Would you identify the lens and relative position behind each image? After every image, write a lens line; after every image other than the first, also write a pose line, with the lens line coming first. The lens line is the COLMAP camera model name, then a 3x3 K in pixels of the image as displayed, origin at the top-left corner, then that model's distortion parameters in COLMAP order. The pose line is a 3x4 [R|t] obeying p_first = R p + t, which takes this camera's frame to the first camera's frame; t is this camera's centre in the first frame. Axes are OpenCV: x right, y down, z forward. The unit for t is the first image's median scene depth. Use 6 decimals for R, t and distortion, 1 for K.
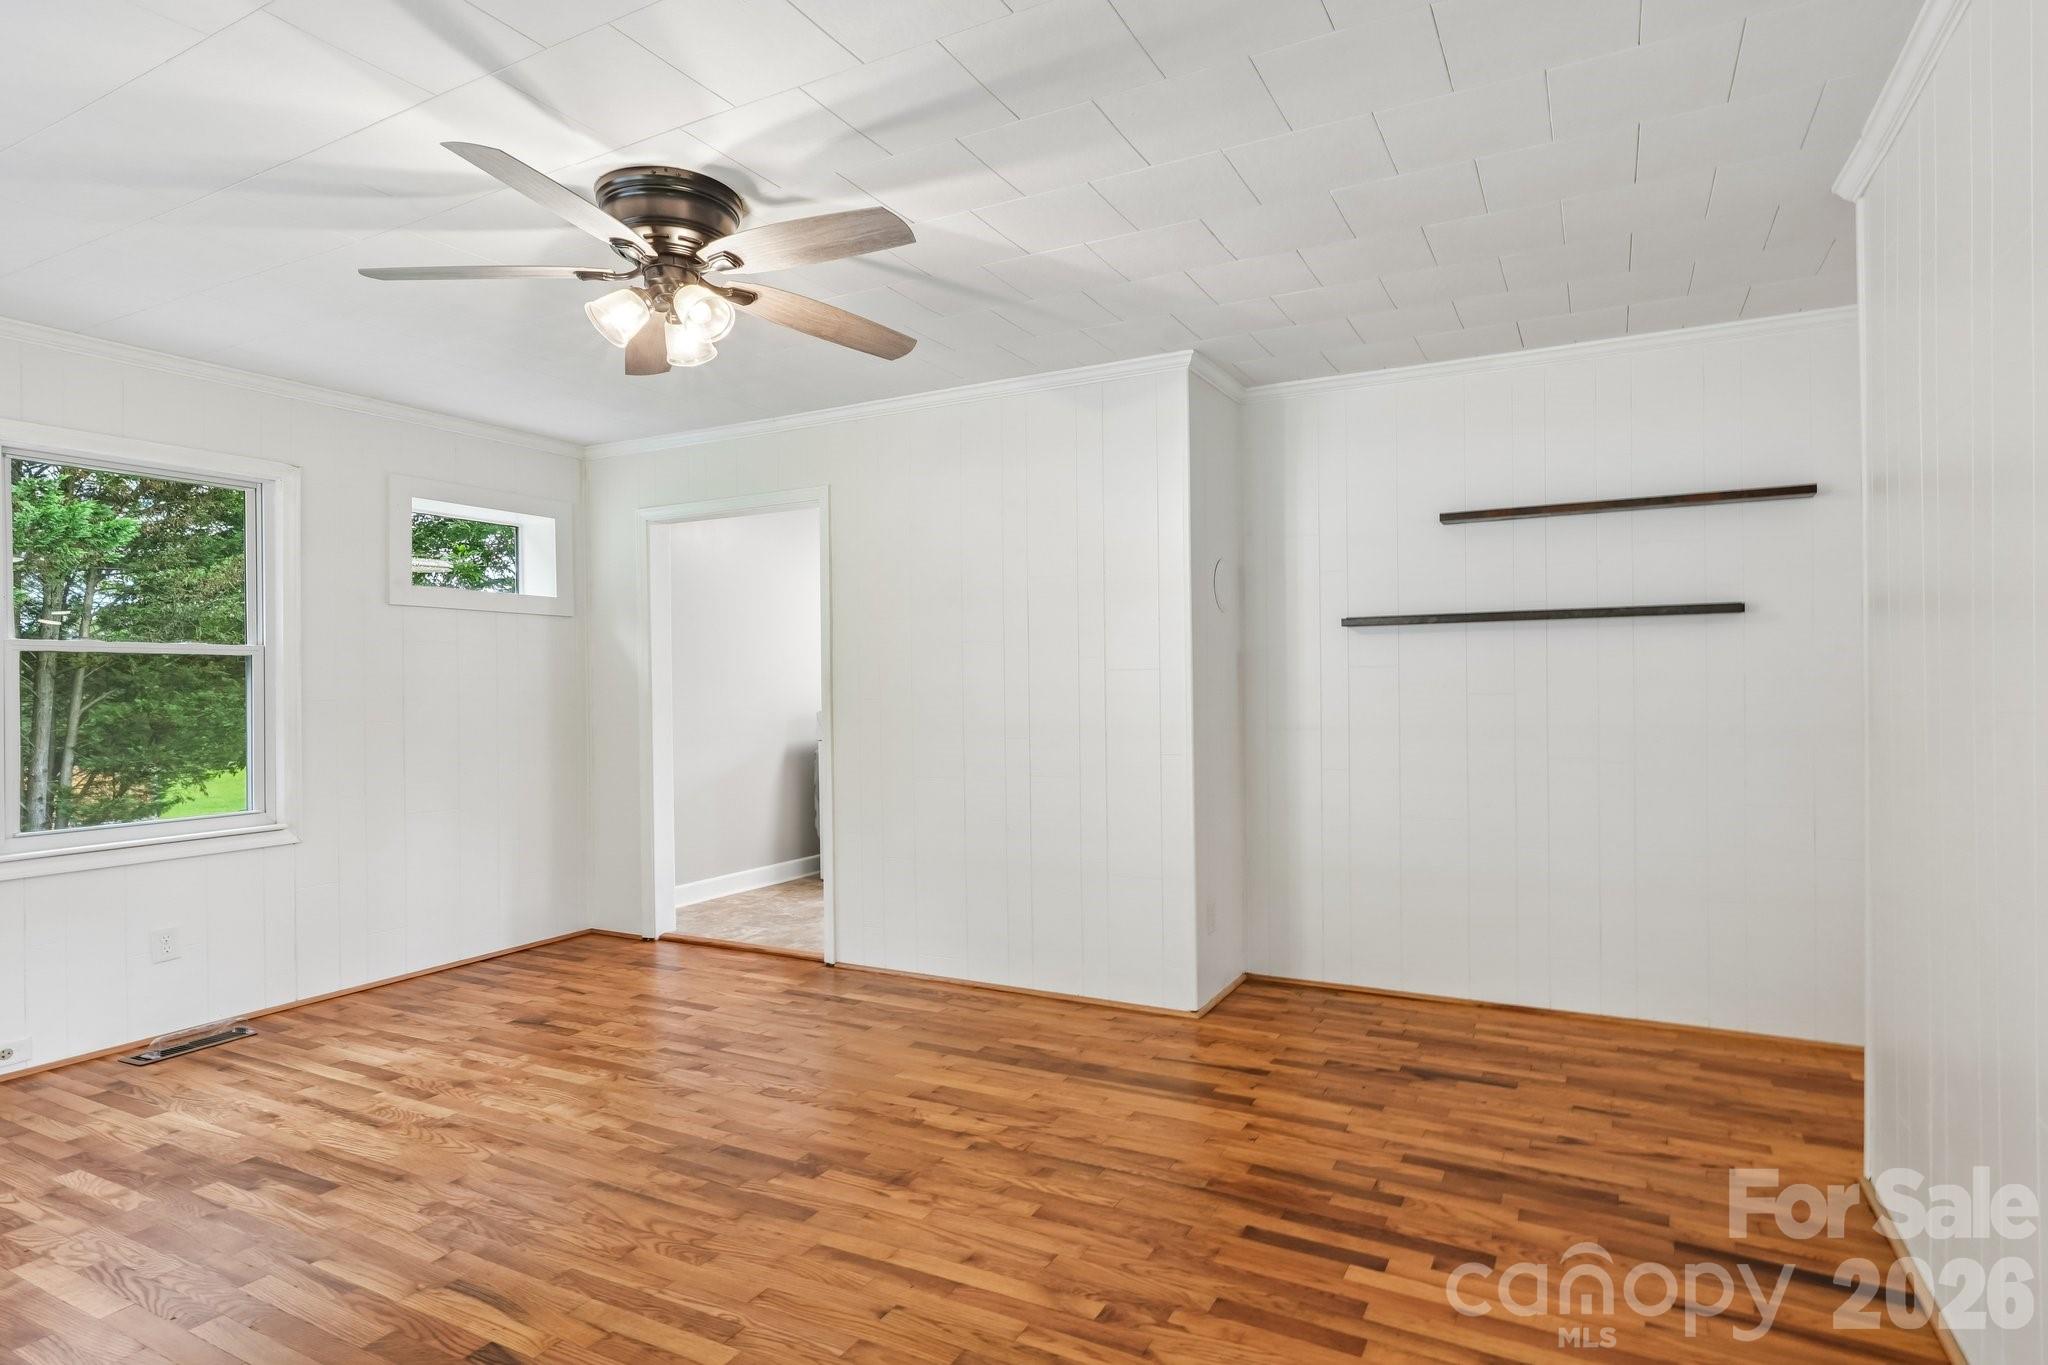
lens RADIAL K [[1137.1, 0, 852.8], [0, 1137.1, 685.6], [0, 0, 1]] dist [-0.000240, 0.000019]
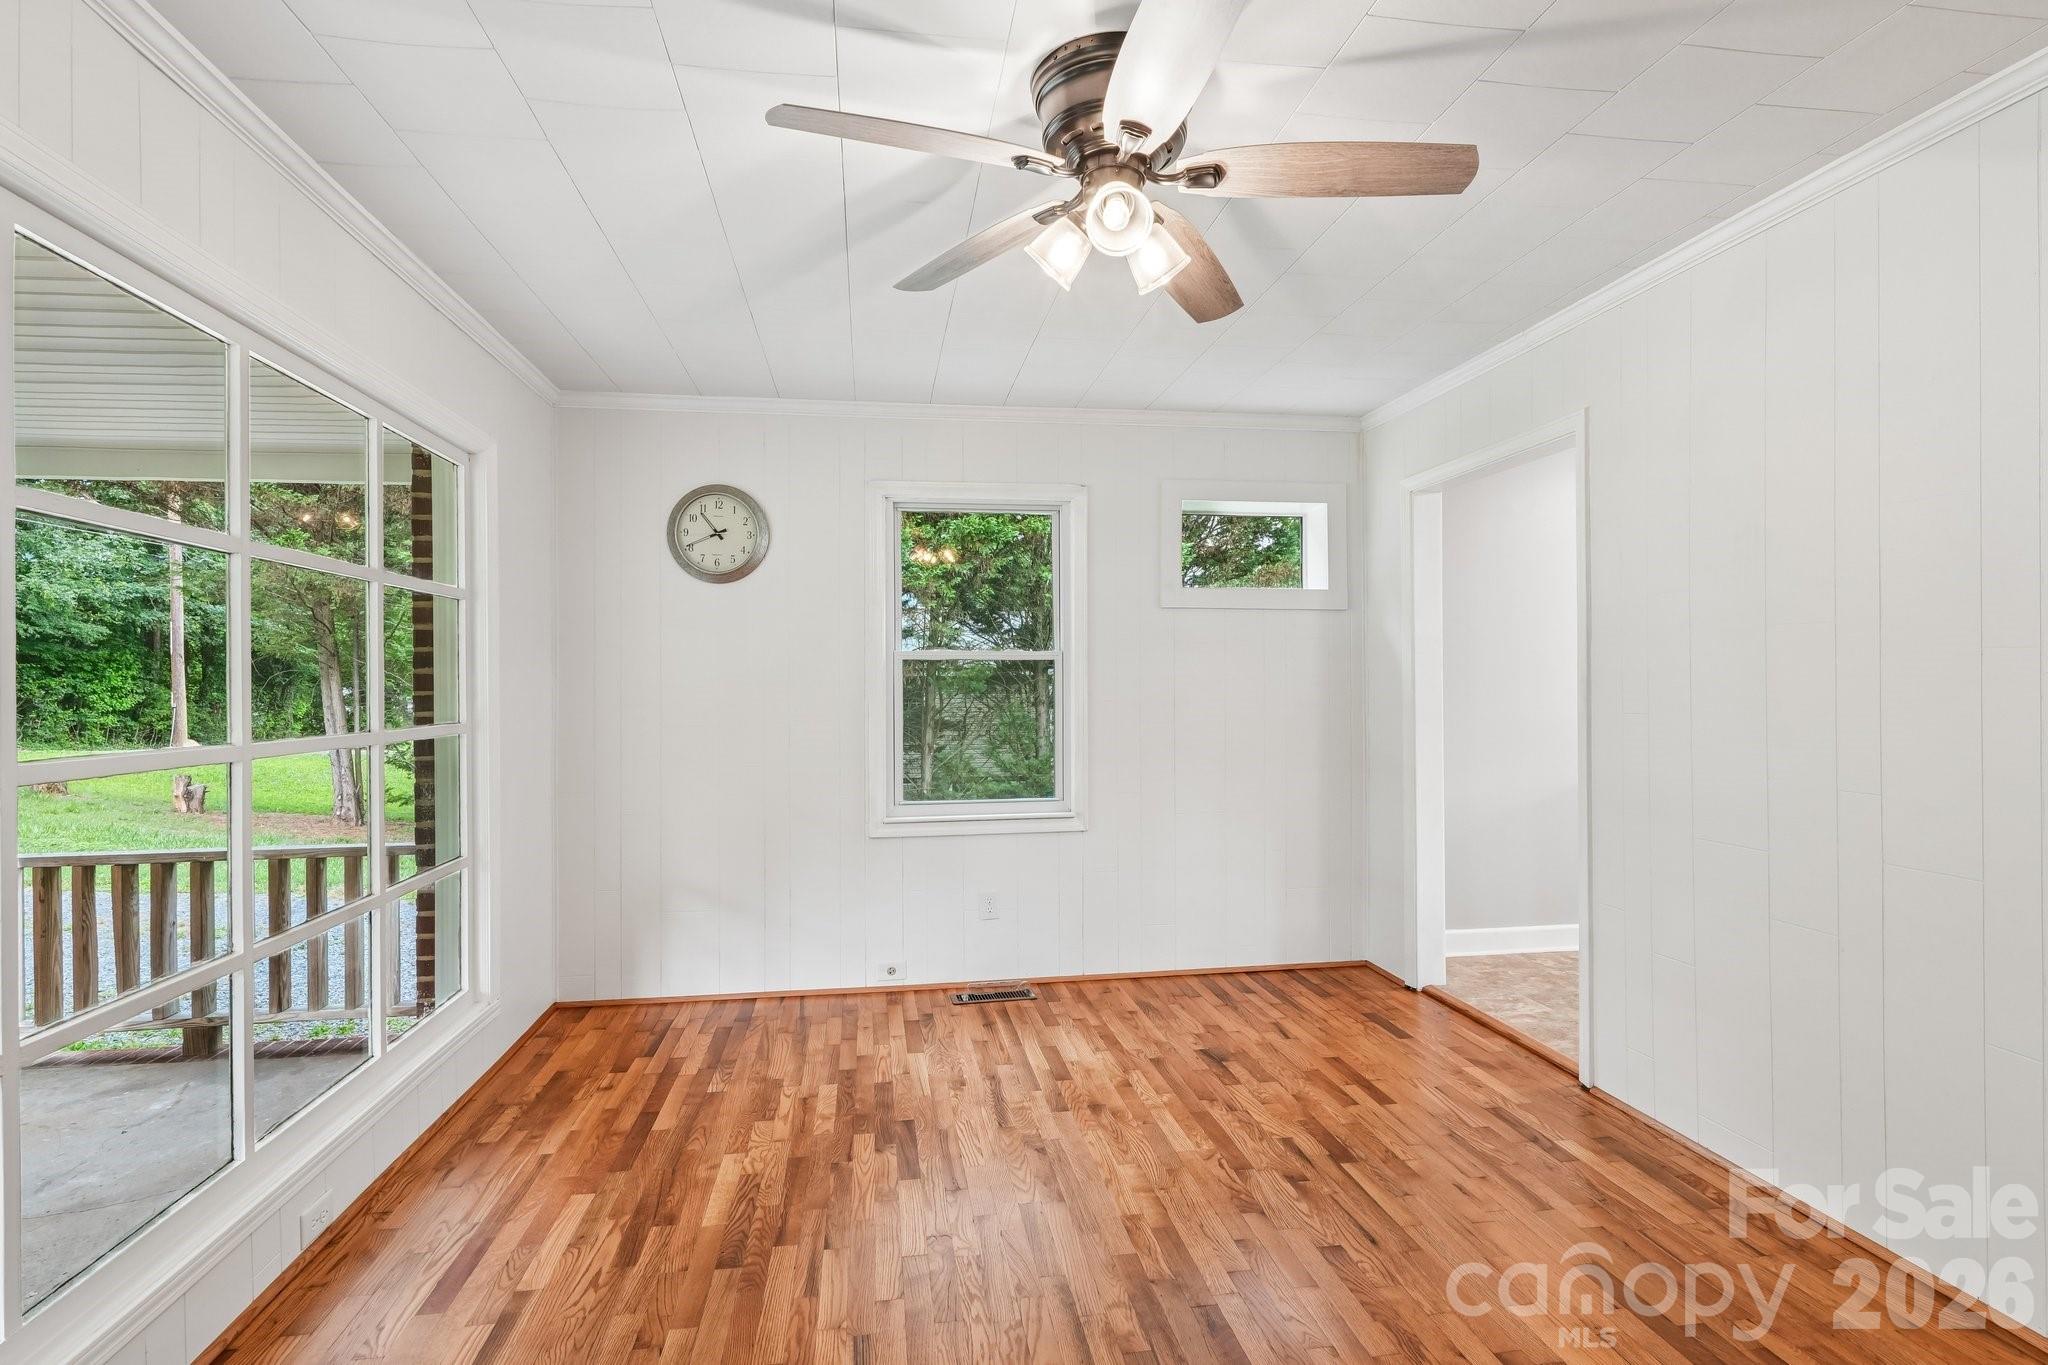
lens RADIAL K [[1029.5, 0, 1024.0], [0, 1029.5, 682.5], [0, 0, 1]] dist [0.001318, 0.000573]
pose [[0.675949, 0.002528, -0.736944, 0.267973], [0.004492, 0.999961, 0.007551, -0.015616], [0.736934, -0.008415, 0.675912, 0.387679]]
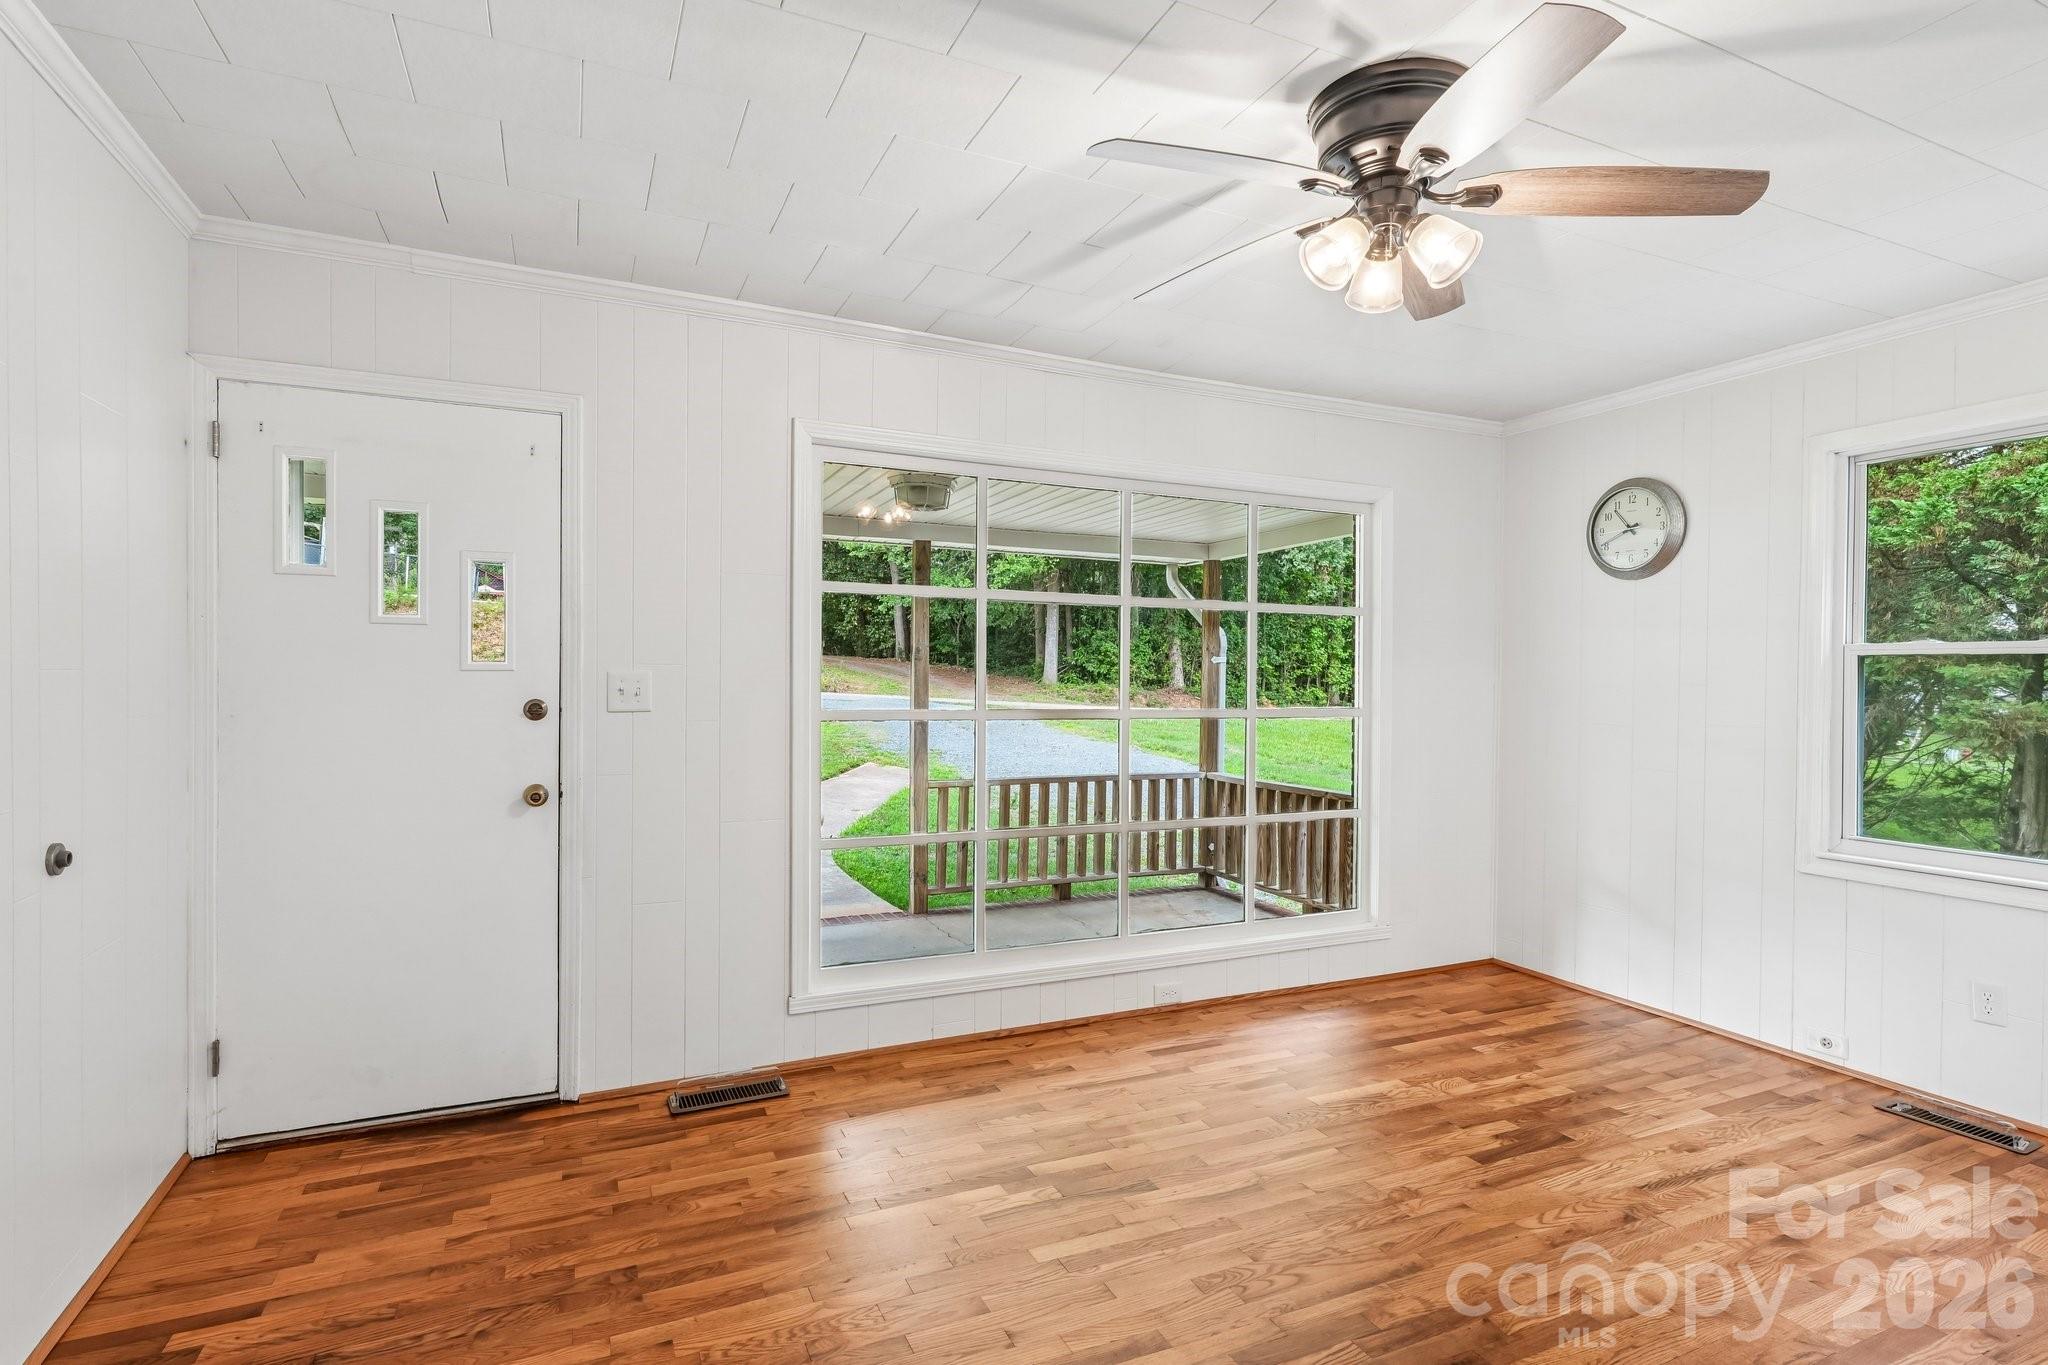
lens RADIAL K [[834.7, 0, 876.0], [0, 834.7, 681.3], [0, 0, 1]] dist [0.001692, 0.000184]
pose [[-0.553897, 0.006041, -0.832563, 0.451276], [0.000416, 0.999976, 0.006979, -0.014968], [0.832585, 0.003520, -0.553886, 0.845211]]
